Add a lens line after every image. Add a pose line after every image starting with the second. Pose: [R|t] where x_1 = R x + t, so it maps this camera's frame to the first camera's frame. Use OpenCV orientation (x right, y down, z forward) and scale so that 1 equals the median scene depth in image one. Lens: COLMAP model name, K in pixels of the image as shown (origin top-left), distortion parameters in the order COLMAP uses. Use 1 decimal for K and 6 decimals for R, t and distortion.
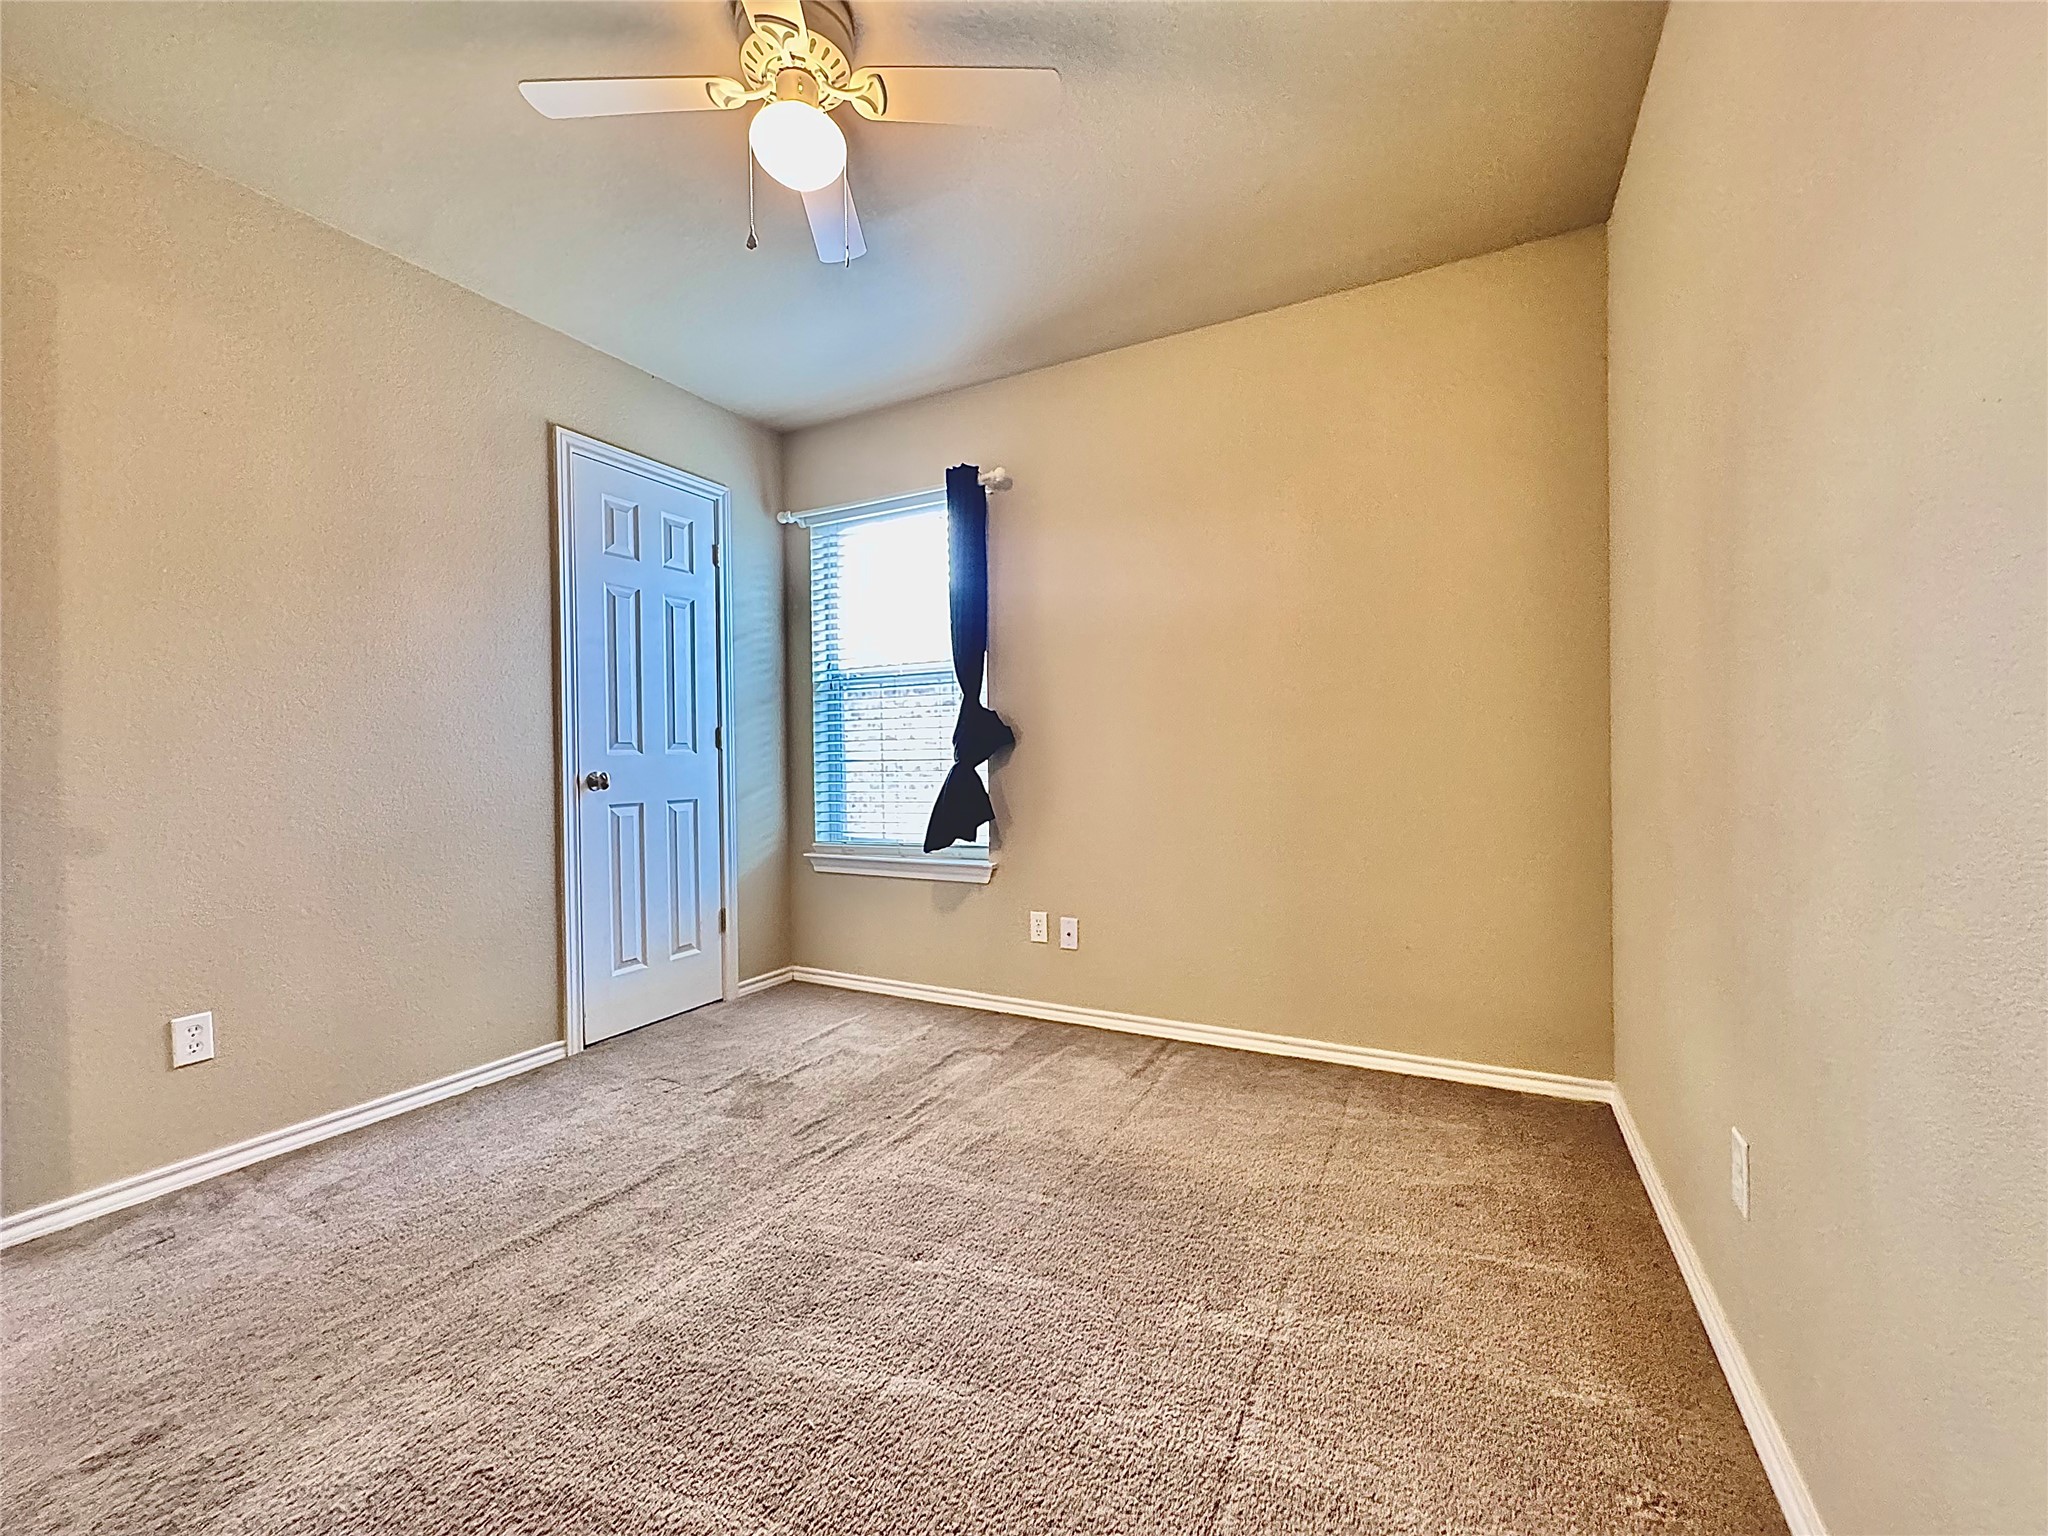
lens RADIAL K [[822.6, 0, 1025.4], [0, 822.6, 763.3], [0, 0, 1]] dist [-0.008442, -0.000751]
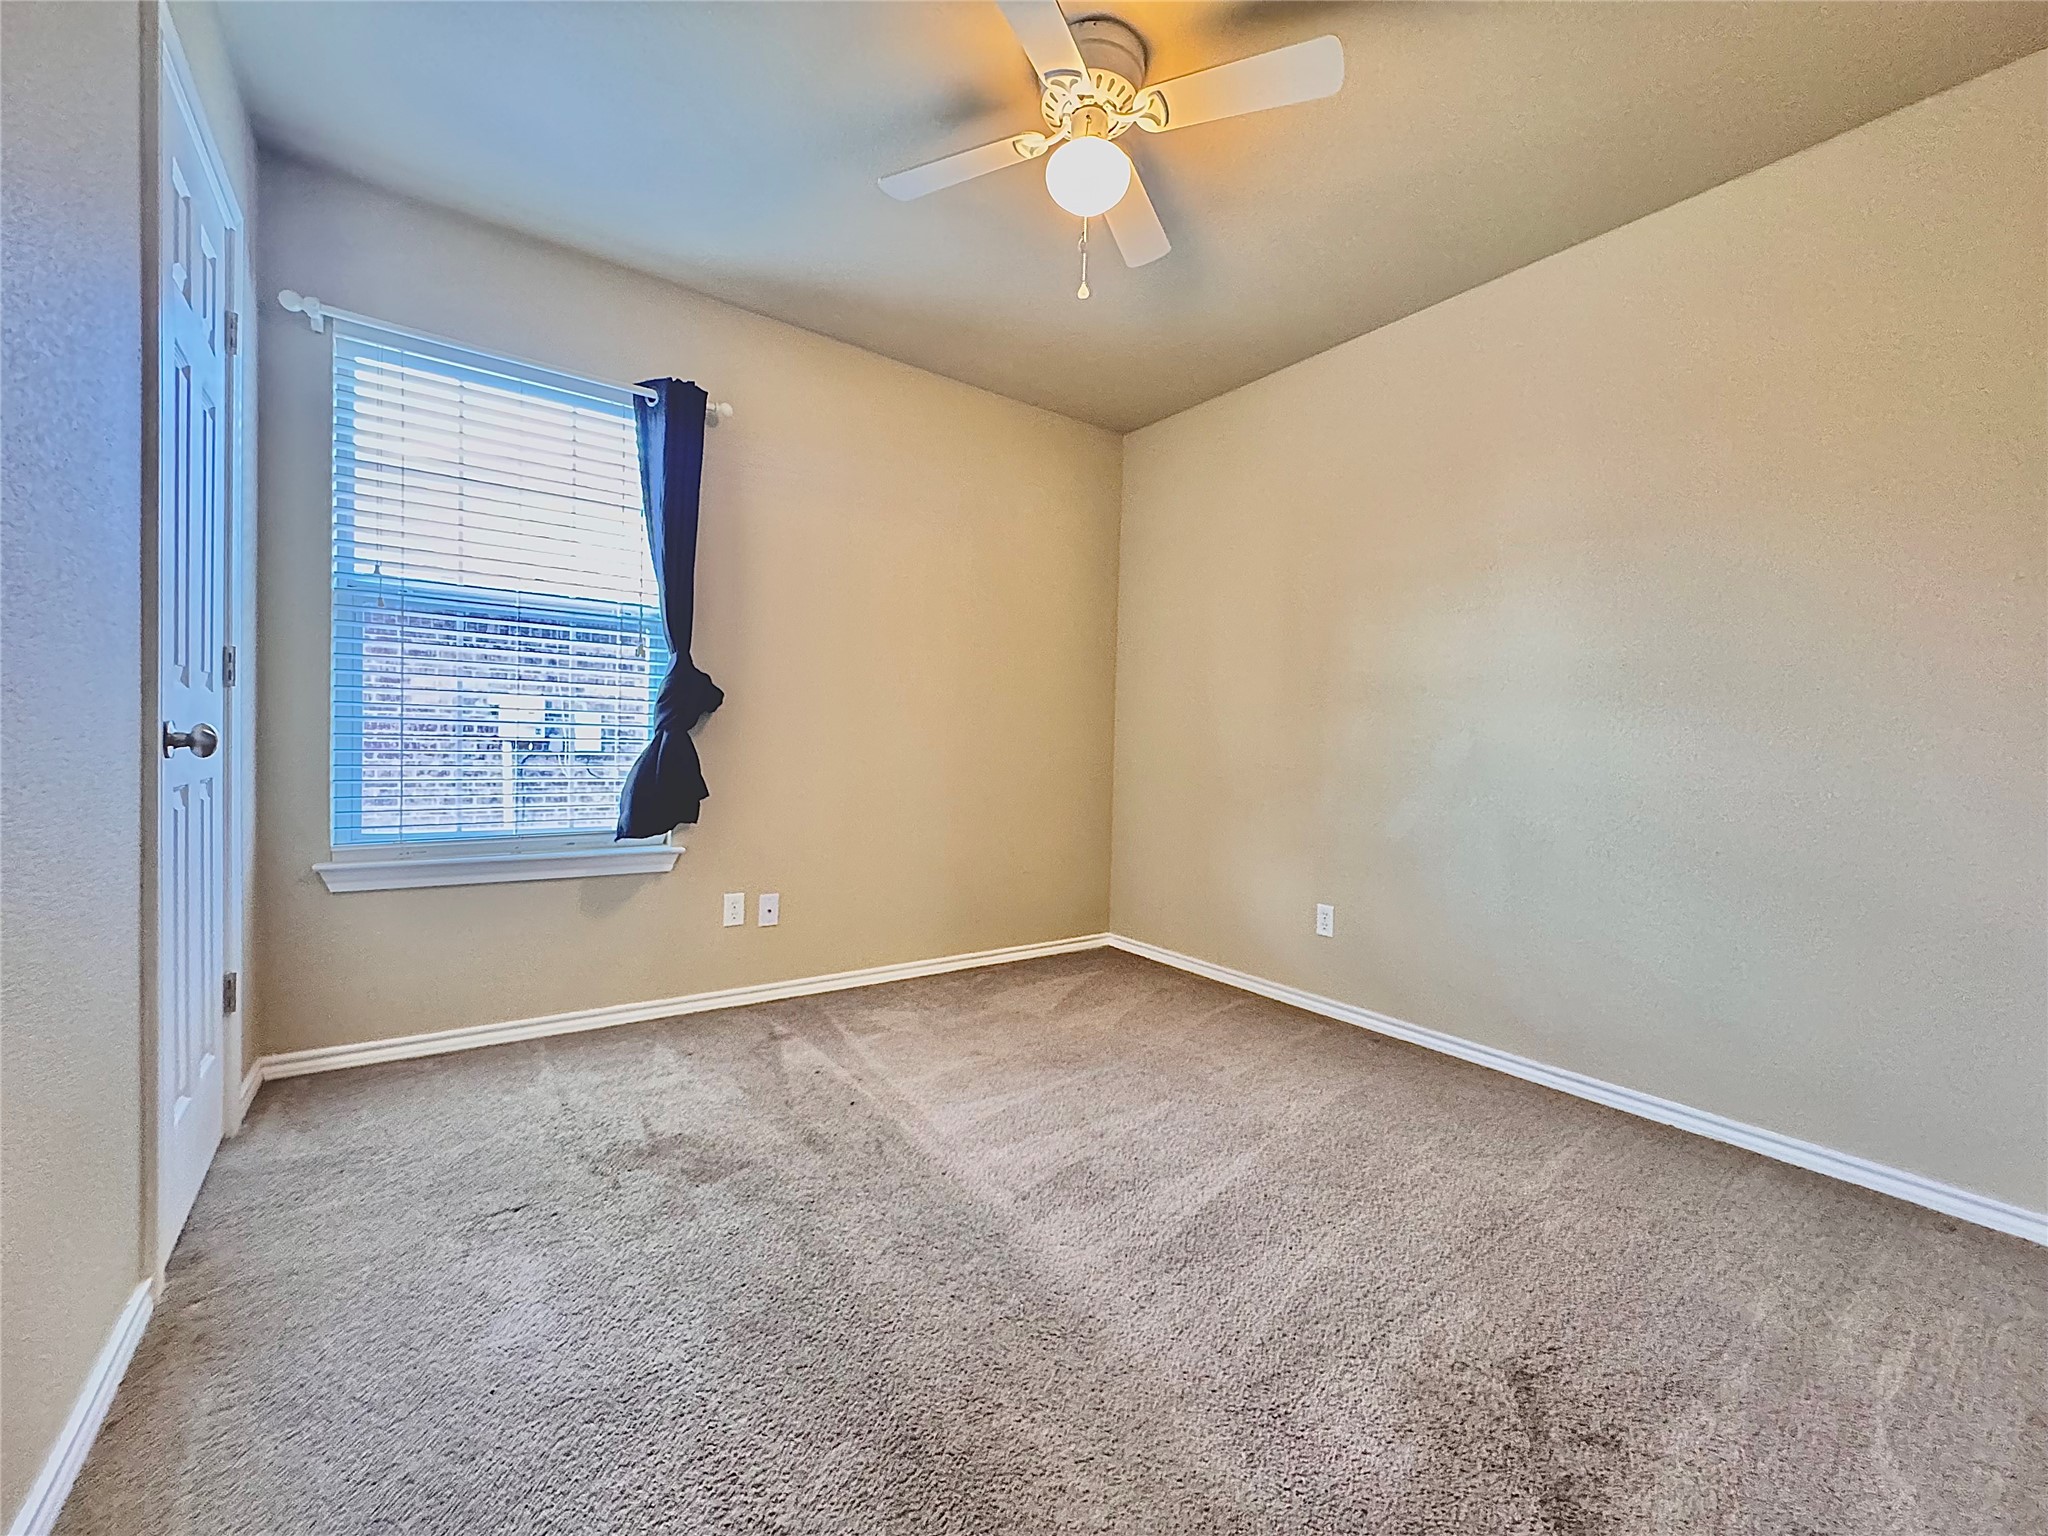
lens RADIAL K [[822.6, 0, 1024.1], [0, 822.6, 769.1], [0, 0, 1]] dist [-0.008442, -0.000751]
pose [[0.442228, -0.002265, 0.896900, -0.679400], [-0.025267, 0.999568, 0.014983, 0.017038], [-0.896547, -0.029288, 0.441980, 0.298043]]
